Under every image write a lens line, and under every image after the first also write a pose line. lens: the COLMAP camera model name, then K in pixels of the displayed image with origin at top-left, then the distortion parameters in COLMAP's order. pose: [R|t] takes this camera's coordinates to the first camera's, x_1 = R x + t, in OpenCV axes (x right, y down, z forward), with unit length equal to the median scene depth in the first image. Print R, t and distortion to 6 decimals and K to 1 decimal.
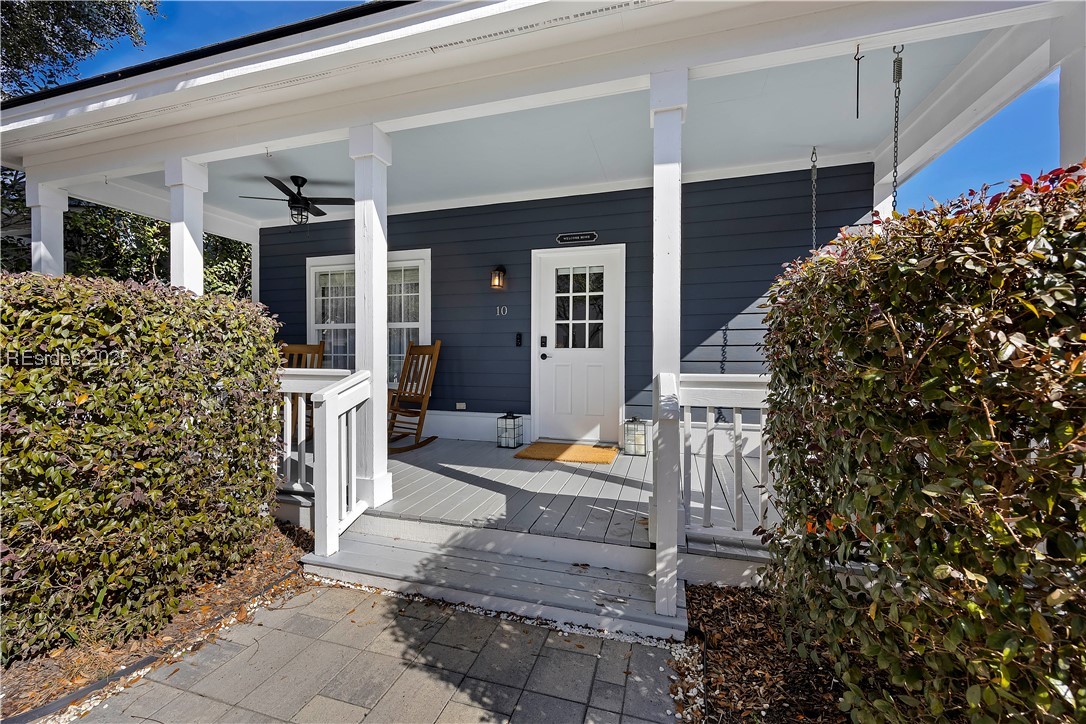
lens RADIAL K [[416.4, 0, 545.6], [0, 416.4, 359.4], [0, 0, 1]] dist [0.000059, -0.000009]
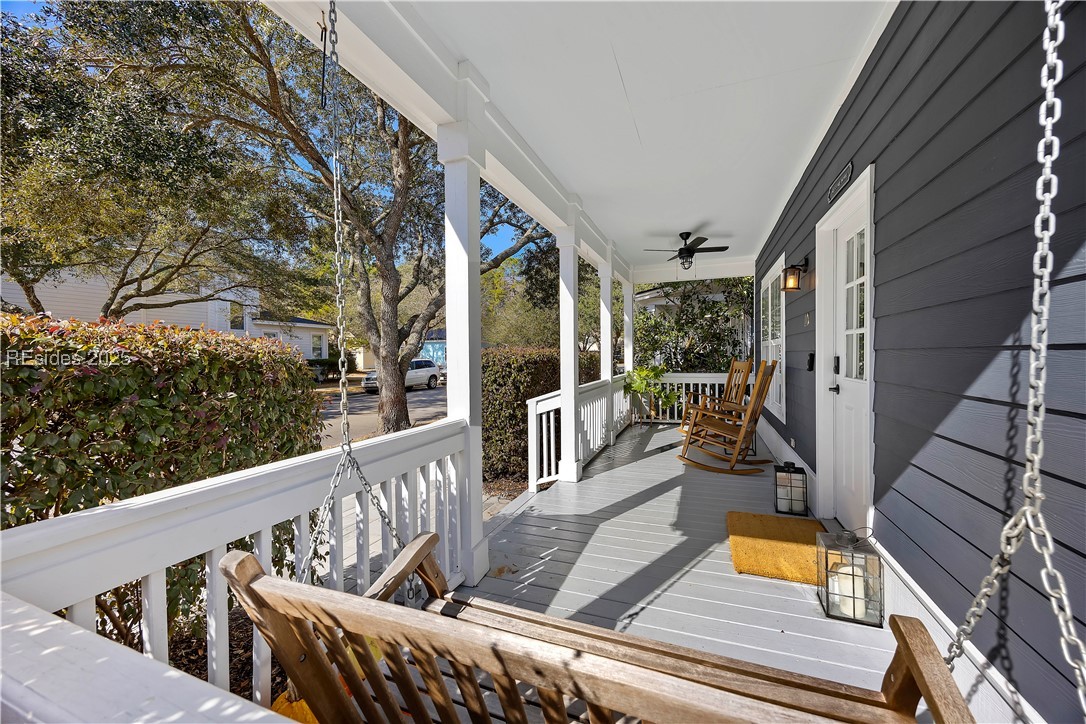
lens RADIAL K [[416.4, 0, 540.9], [0, 416.4, 358.5], [0, 0, 1]] dist [0.000059, -0.000009]
pose [[-0.087750, 0.012834, -0.996060, 0.806846], [-0.000665, 0.999916, 0.012942, -0.075376], [0.996142, 0.001798, -0.087734, 0.797357]]
